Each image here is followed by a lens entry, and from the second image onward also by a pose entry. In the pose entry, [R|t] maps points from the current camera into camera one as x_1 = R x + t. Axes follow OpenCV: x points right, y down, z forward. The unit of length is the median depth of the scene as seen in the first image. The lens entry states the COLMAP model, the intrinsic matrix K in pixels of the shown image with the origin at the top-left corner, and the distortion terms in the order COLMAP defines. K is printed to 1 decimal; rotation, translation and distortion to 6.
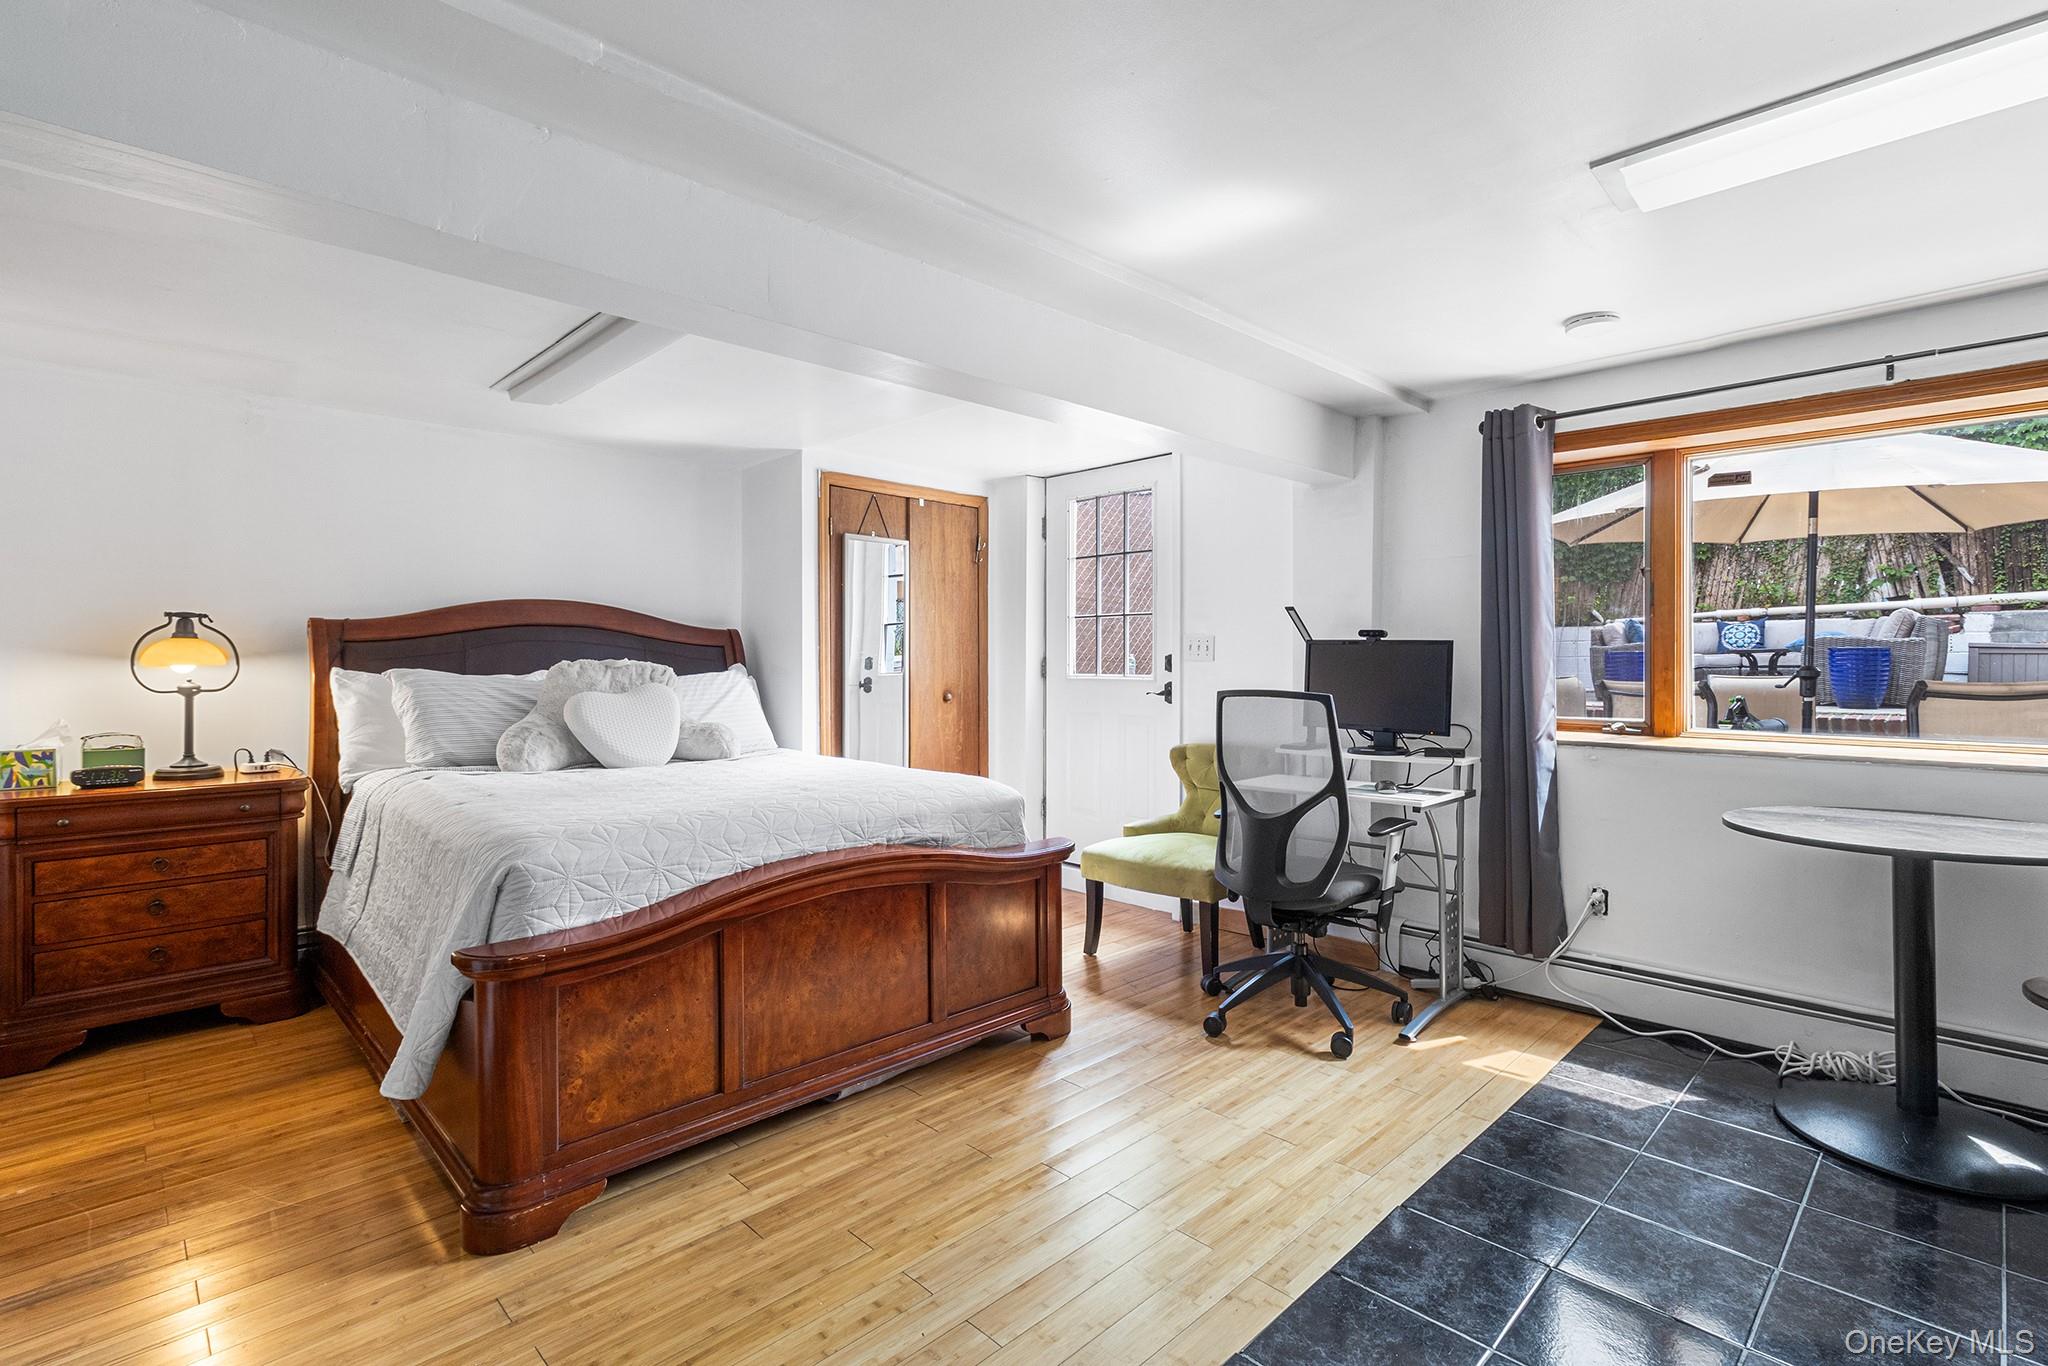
lens RADIAL K [[957.8, 0, 1040.4], [0, 957.8, 663.5], [0, 0, 1]] dist [0.000416, -0.000118]
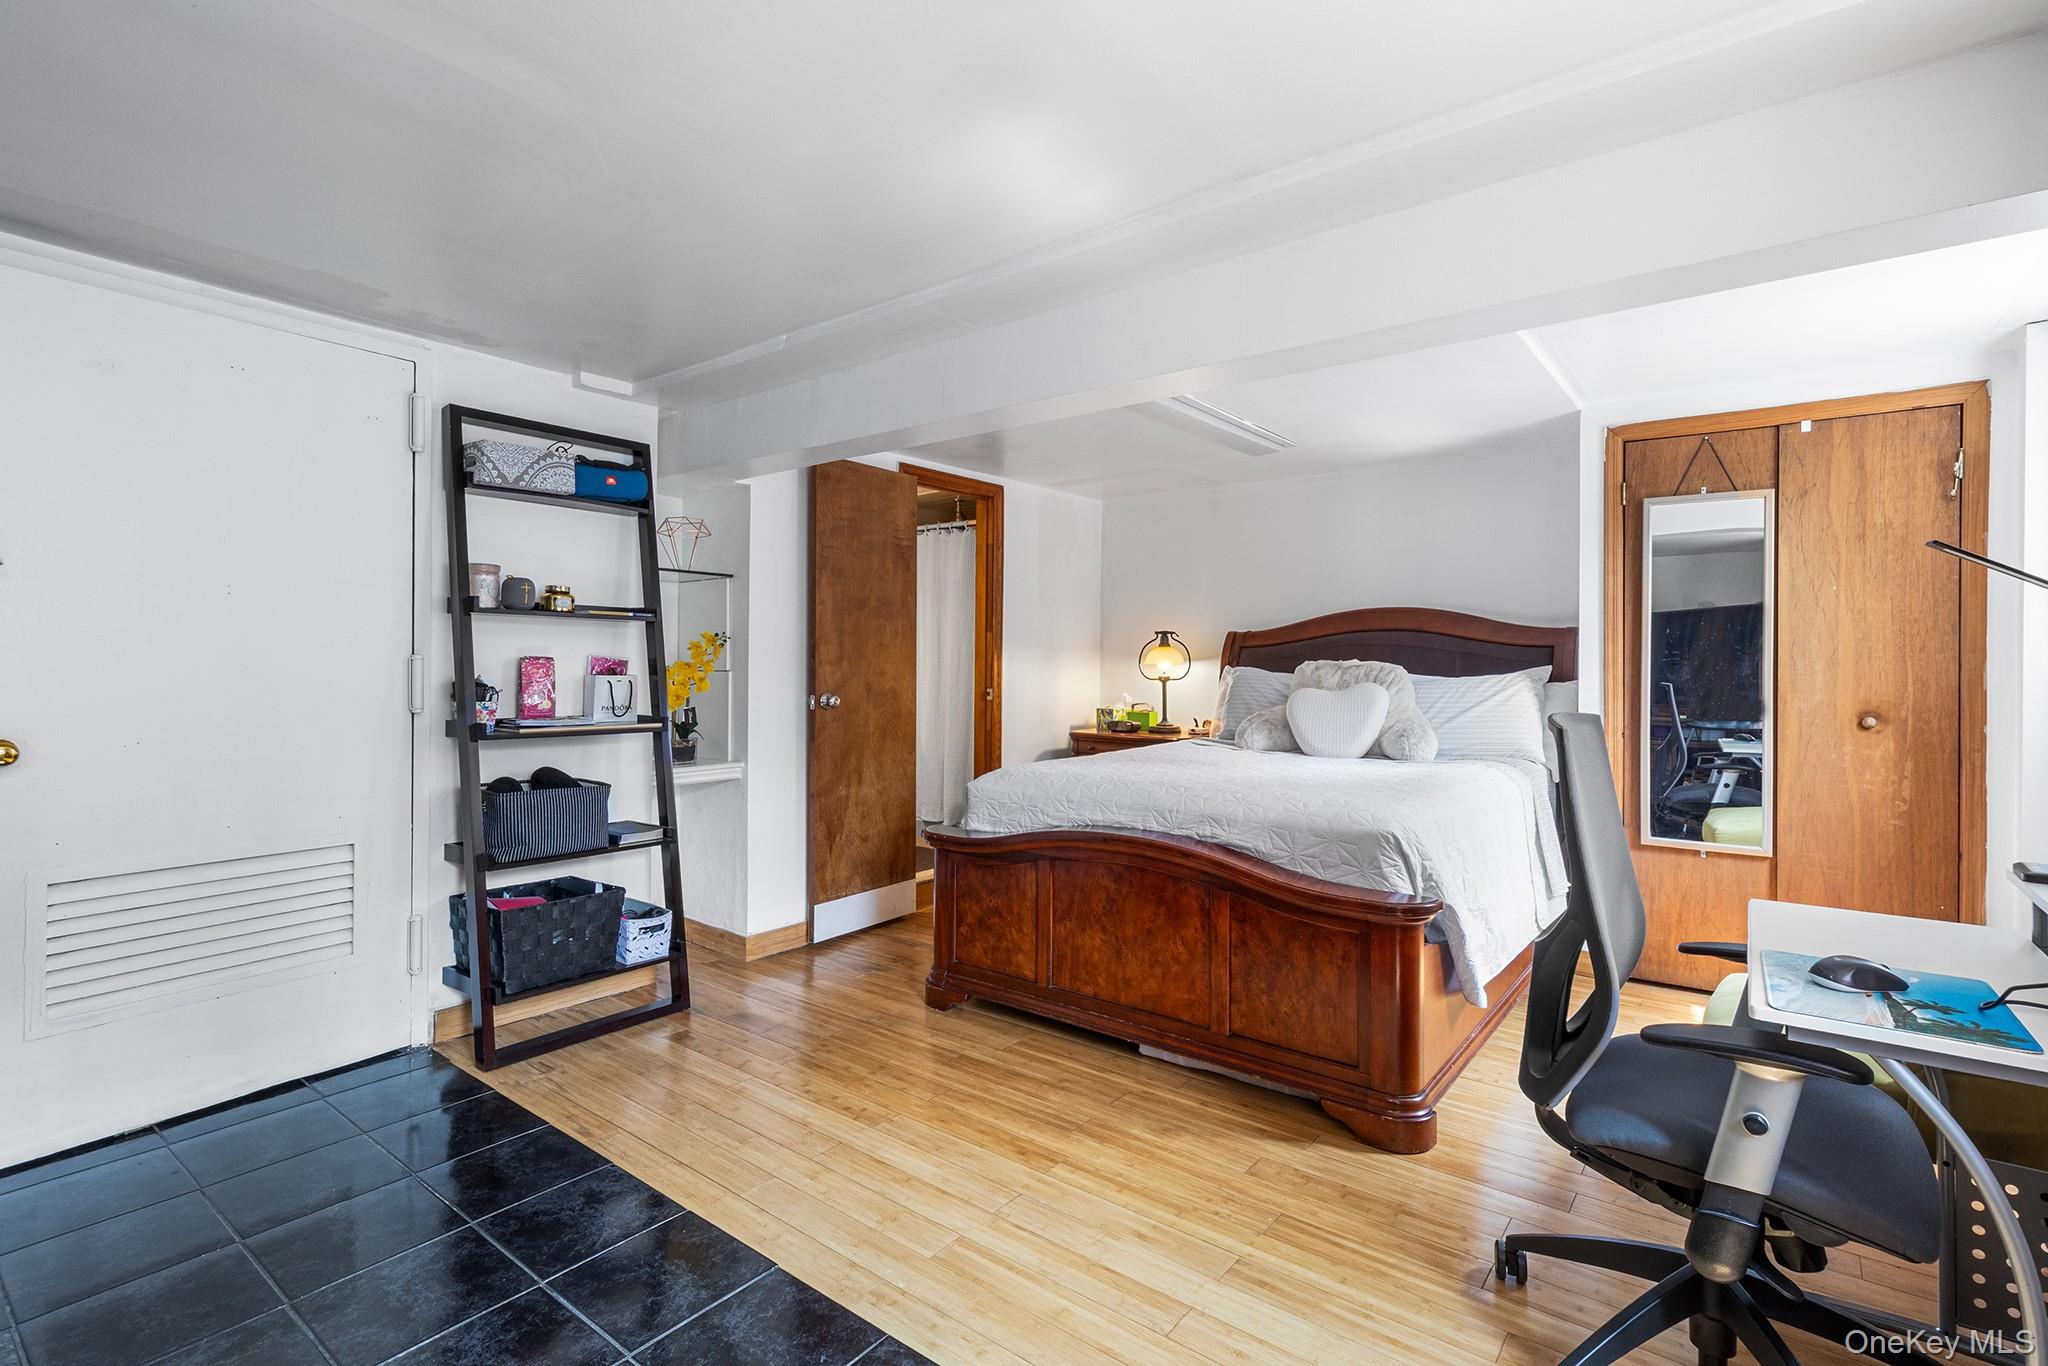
lens RADIAL K [[957.8, 0, 1053.3], [0, 957.8, 660.5], [0, 0, 1]] dist [0.000416, -0.000118]
pose [[0.138934, 0.001044, -0.990301, 0.333645], [-0.008239, 0.999966, -0.000102, -0.000677], [0.990267, 0.008174, 0.138938, 0.280238]]
